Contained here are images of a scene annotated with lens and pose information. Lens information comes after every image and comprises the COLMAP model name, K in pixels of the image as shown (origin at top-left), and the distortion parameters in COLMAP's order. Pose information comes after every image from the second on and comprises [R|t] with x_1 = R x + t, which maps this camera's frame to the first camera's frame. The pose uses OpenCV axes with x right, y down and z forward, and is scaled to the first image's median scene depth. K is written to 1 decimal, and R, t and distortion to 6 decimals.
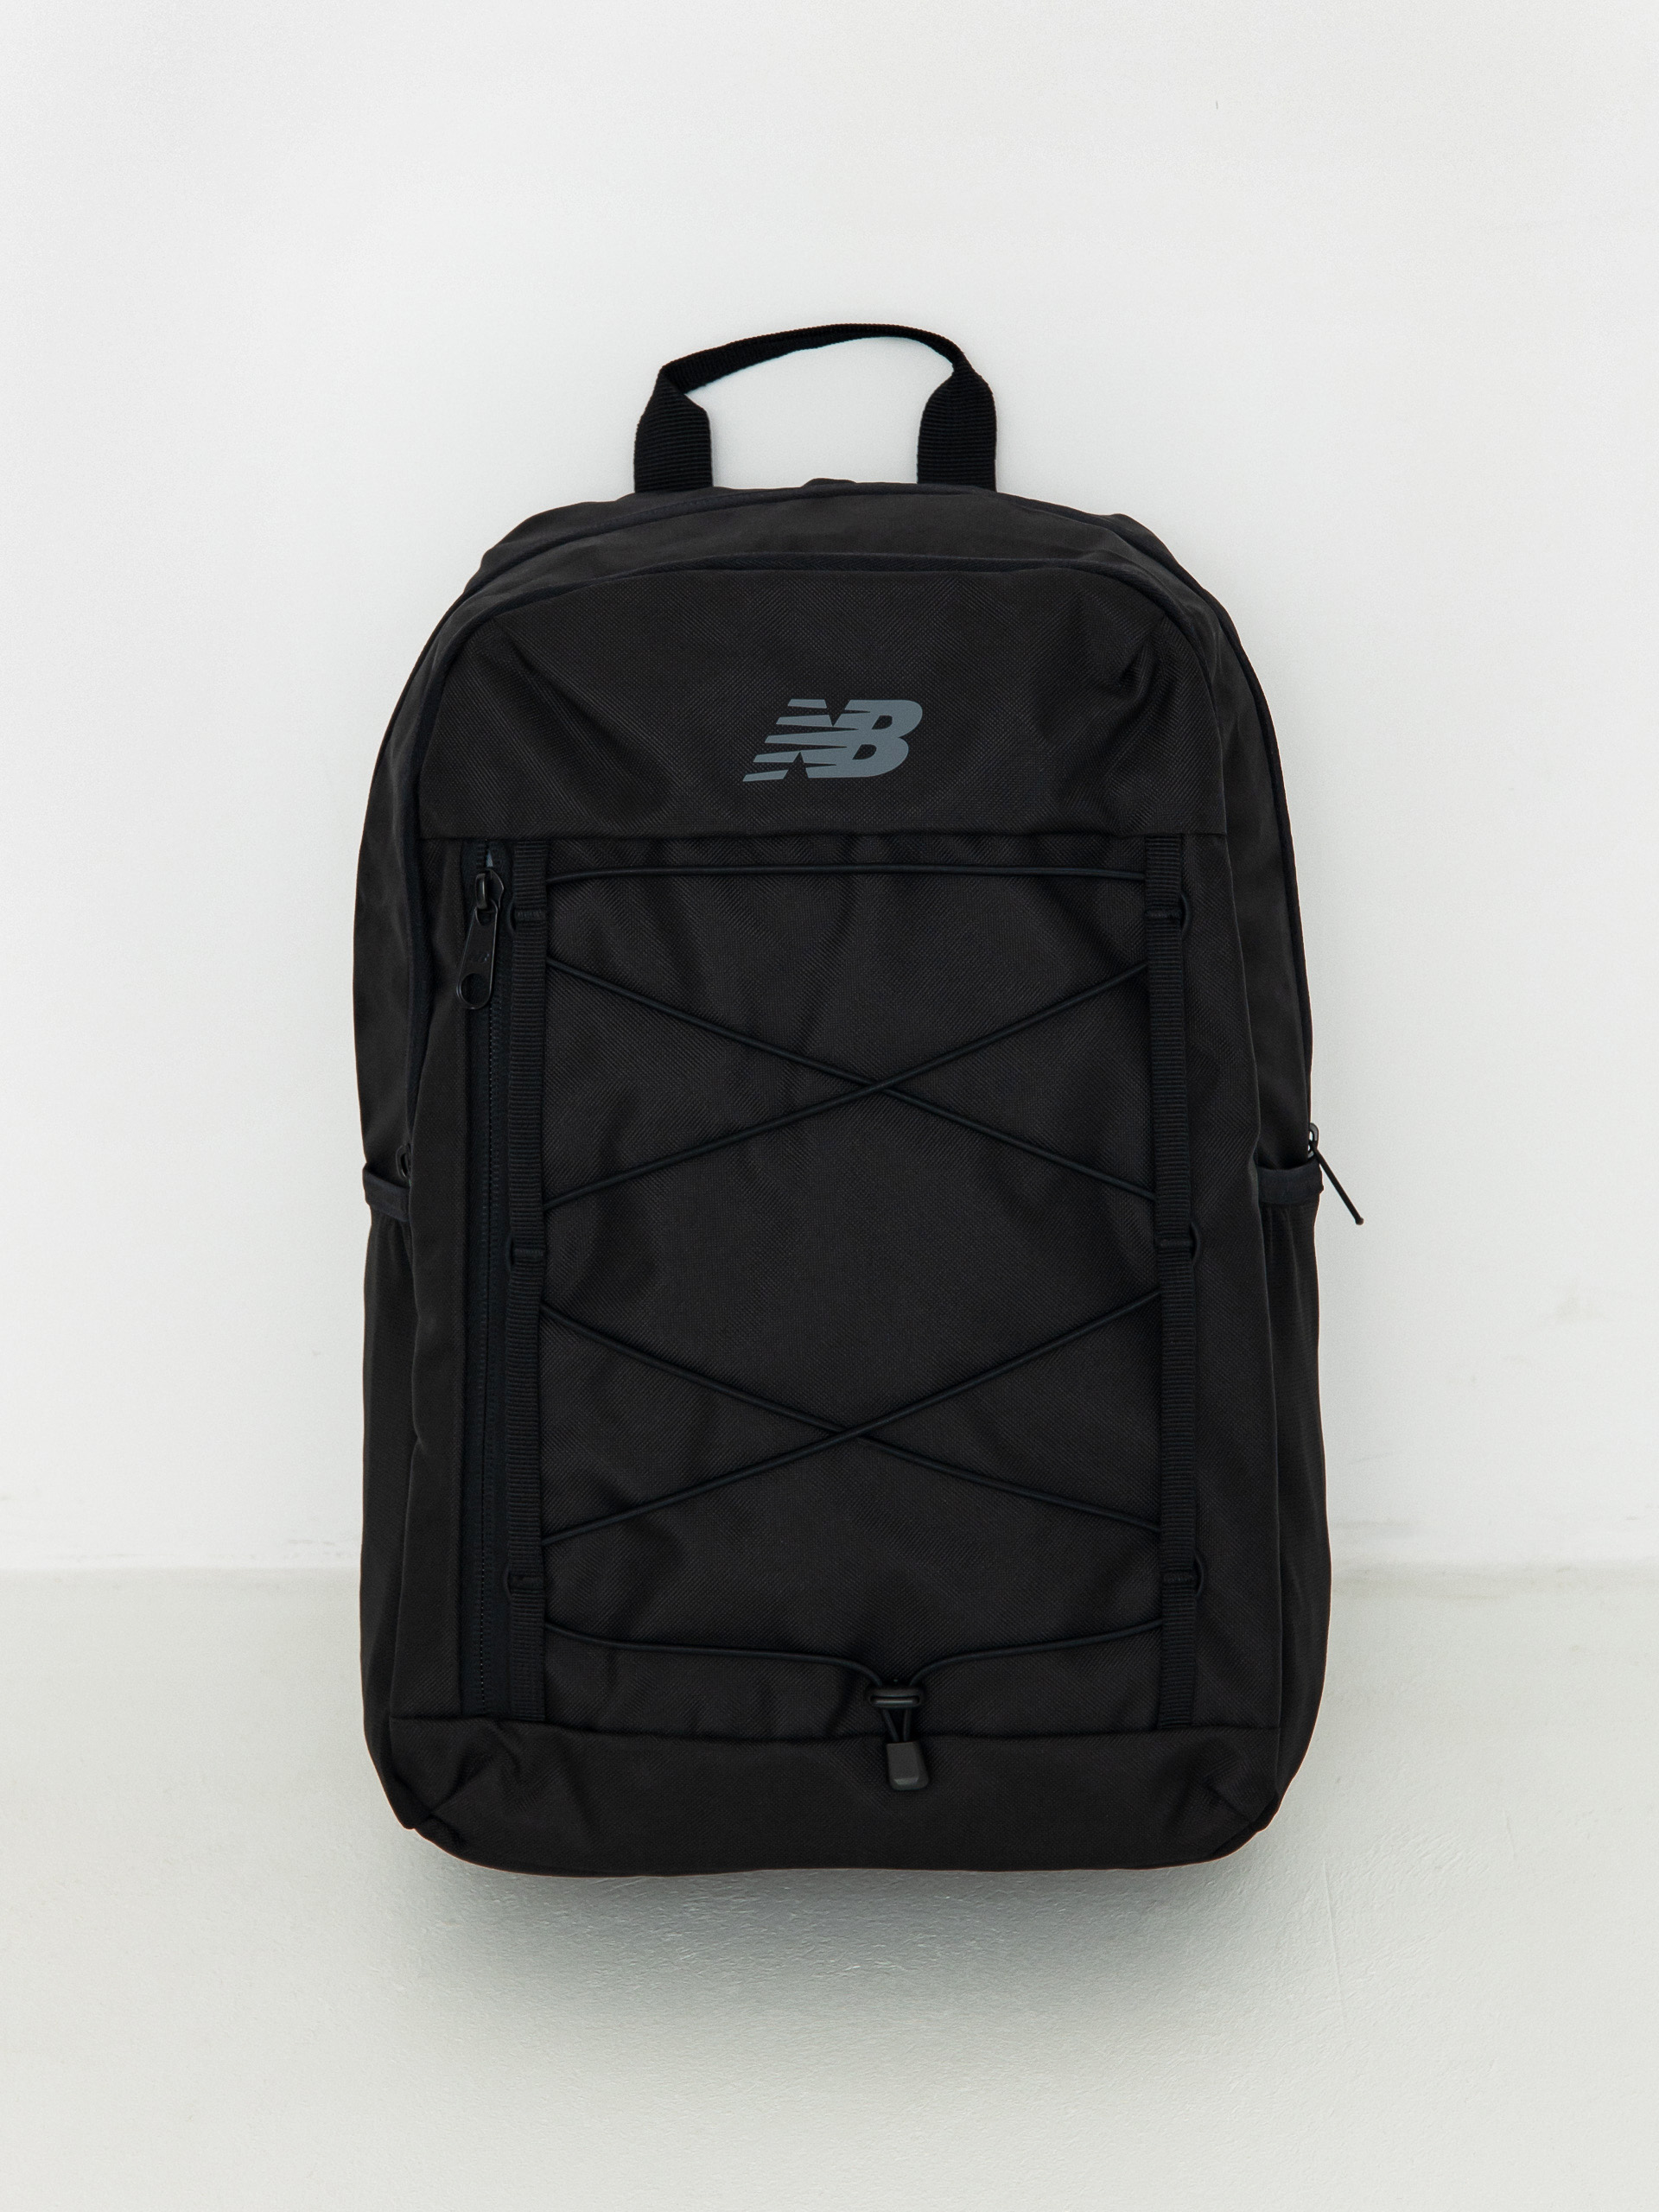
lens RADIAL K [[4165.0, 0, 831.0], [0, 4165.0, 1104.0], [0, 0, 1]] dist [-0.029651, 0.000000]
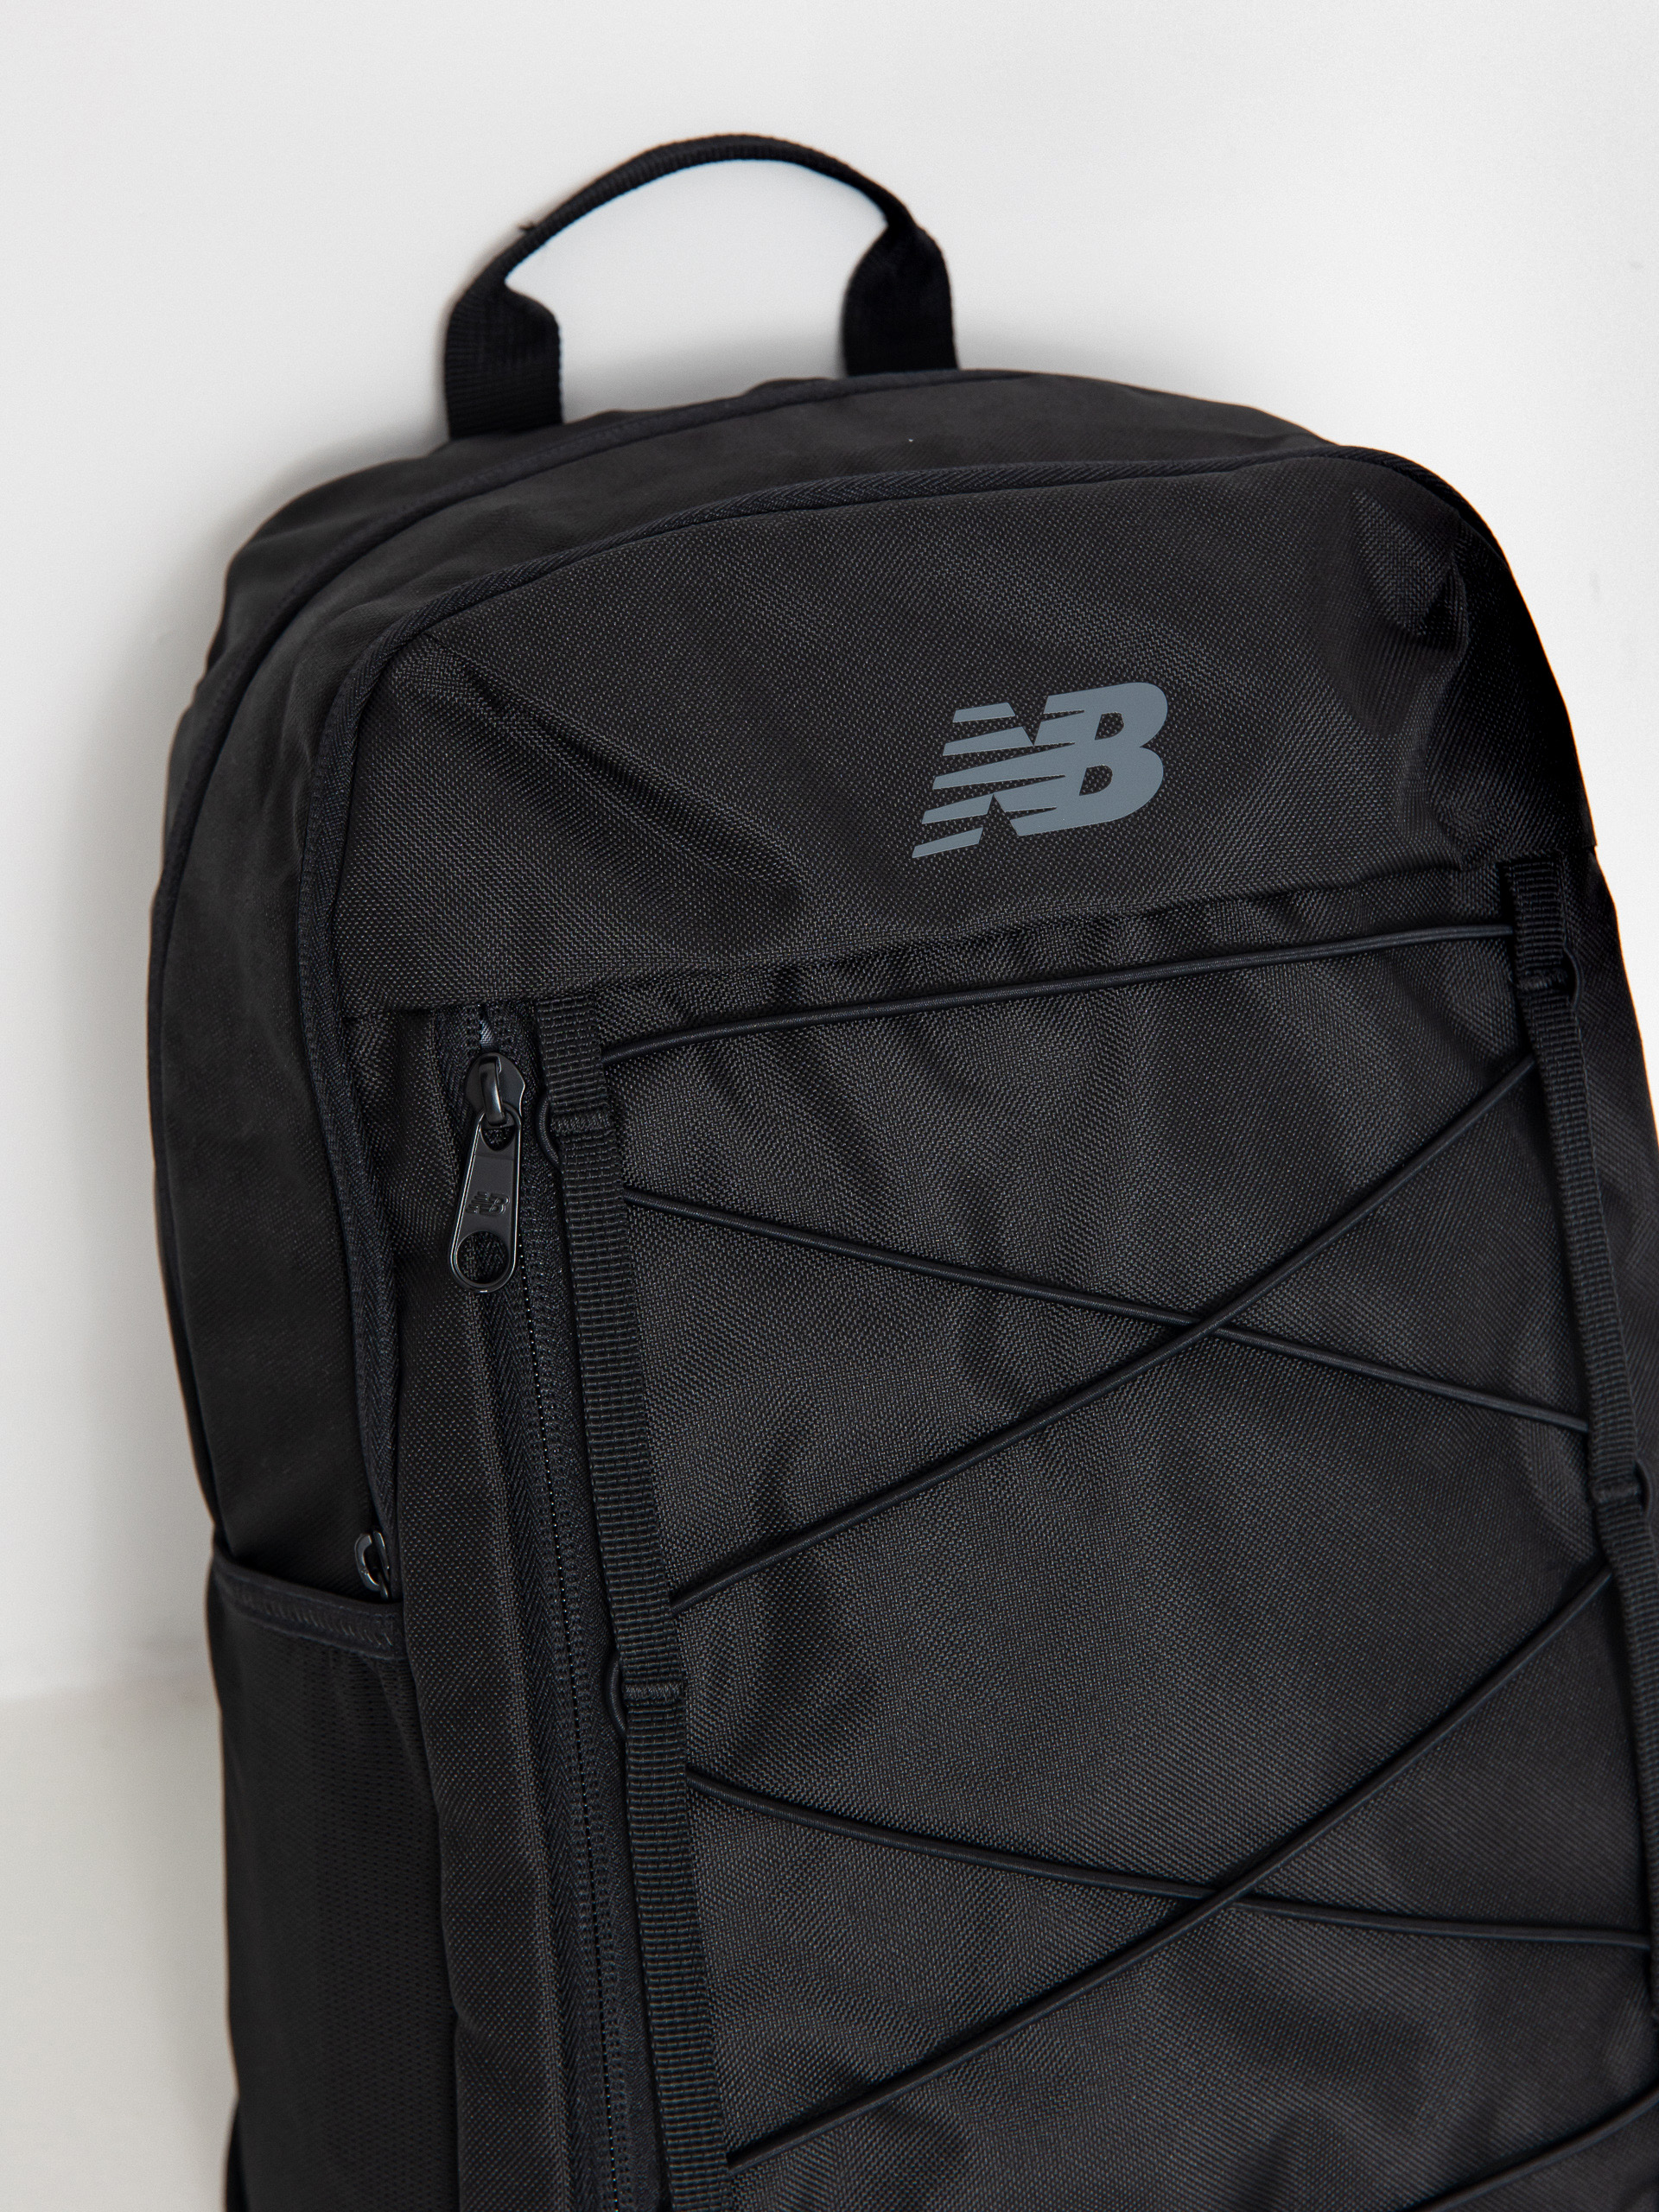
lens RADIAL K [[3900.3, 0, 828.3], [0, 3900.3, 1102.4], [0, 0, 1]] dist [0.179787, 0.000000]
pose [[0.967387, -0.137724, 0.212588, -0.155820], [0.137838, 0.990351, 0.014359, -0.051710], [-0.212514, 0.015412, 0.977036, 0.452438]]
